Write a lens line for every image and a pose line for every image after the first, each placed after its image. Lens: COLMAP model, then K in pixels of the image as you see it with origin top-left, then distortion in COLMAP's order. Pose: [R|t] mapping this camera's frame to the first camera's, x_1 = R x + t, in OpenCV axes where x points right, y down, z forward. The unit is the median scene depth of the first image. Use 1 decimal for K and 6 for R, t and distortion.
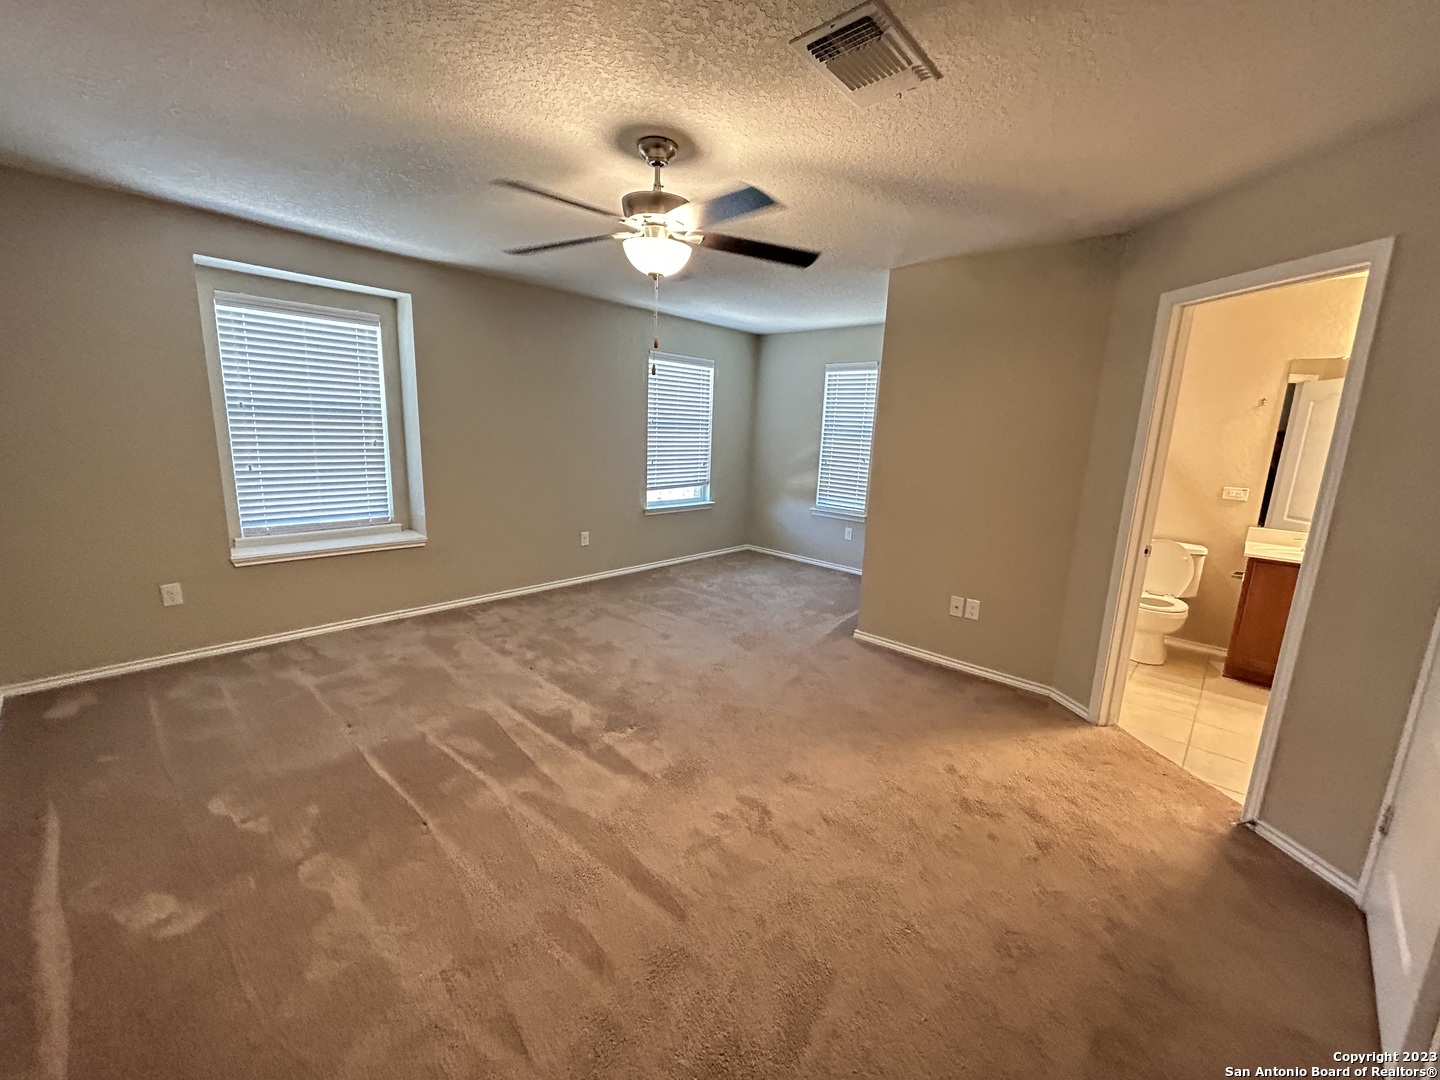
lens RADIAL K [[577.3, 0, 720.5], [0, 577.3, 536.7], [0, 0, 1]] dist [0.000474, 0.000219]
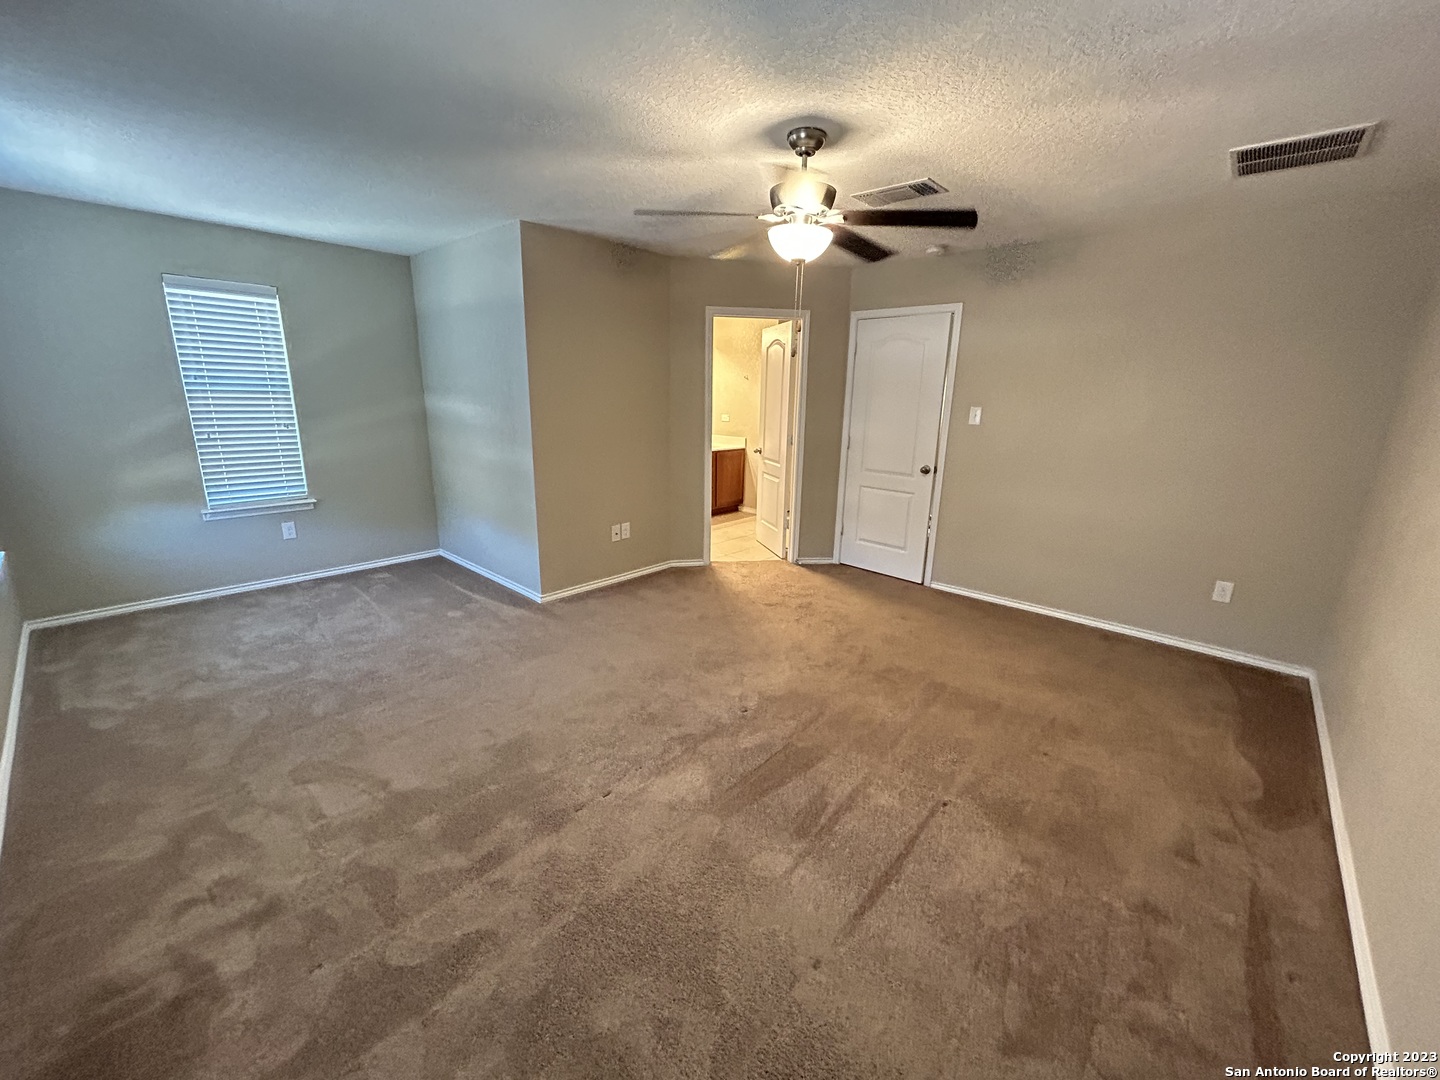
lens RADIAL K [[577.3, 0, 720.5], [0, 577.3, 536.7], [0, 0, 1]] dist [0.000474, 0.000219]
pose [[-0.002254, -0.285059, 0.958507, -0.616752], [0.165075, 0.945254, 0.281506, -0.145720], [-0.986278, 0.158860, 0.044925, 0.572182]]
